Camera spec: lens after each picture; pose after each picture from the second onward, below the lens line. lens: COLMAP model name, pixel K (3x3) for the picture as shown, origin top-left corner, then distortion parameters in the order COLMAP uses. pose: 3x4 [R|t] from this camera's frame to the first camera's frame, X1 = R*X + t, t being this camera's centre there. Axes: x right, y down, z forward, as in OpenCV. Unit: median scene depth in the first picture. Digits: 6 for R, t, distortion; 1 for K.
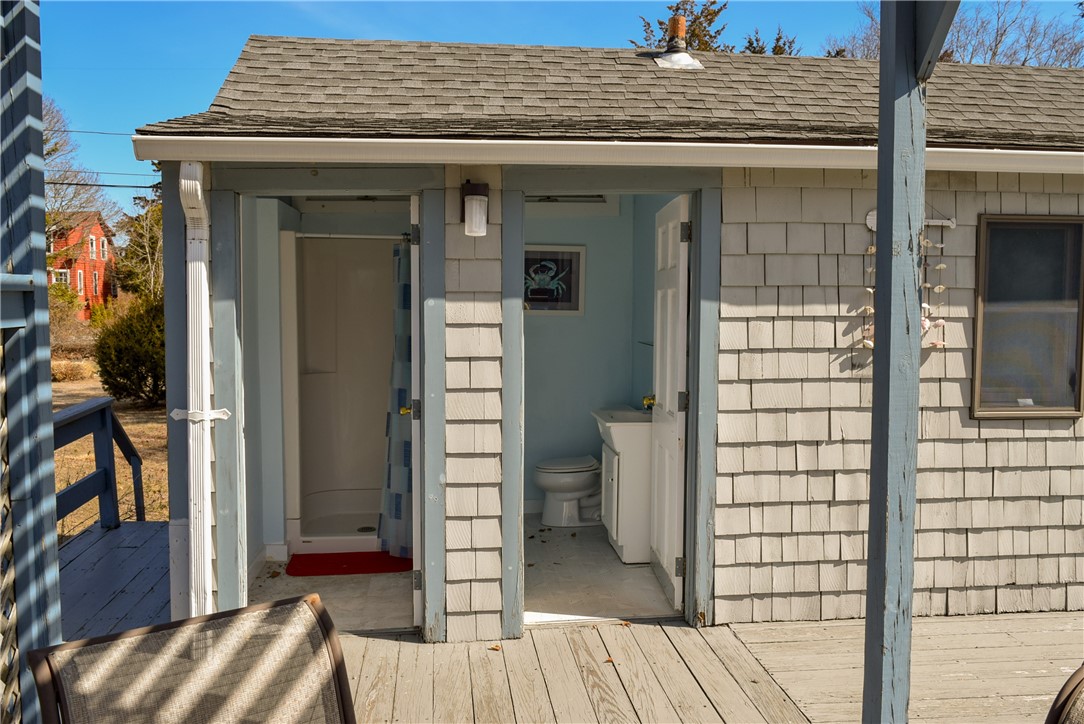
lens RADIAL K [[916.0, 0, 543.2], [0, 916.0, 363.5], [0, 0, 1]] dist [-0.012455, -0.006698]
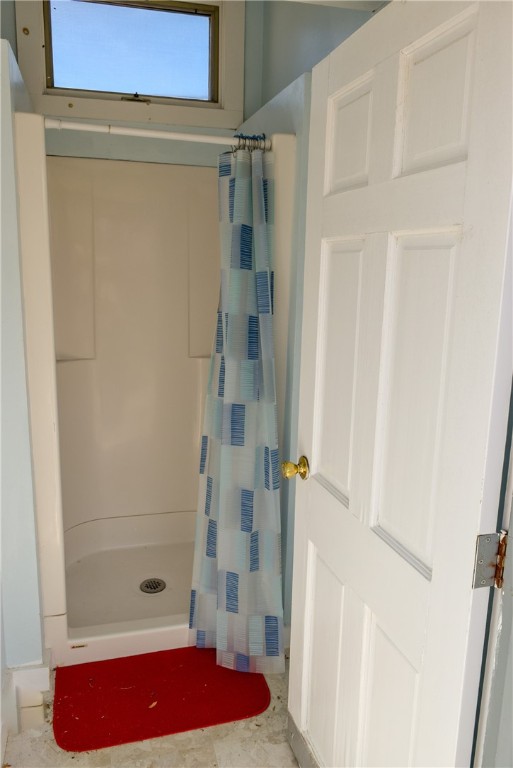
lens RADIAL K [[592.7, 0, 256.1], [0, 592.7, 385.7], [0, 0, 1]] dist [-0.004258, -0.003623]
pose [[0.989244, -0.014834, 0.145522, -0.192298], [-0.003566, 0.992103, 0.125377, -0.032504], [-0.146232, -0.124548, 0.981379, 0.600110]]
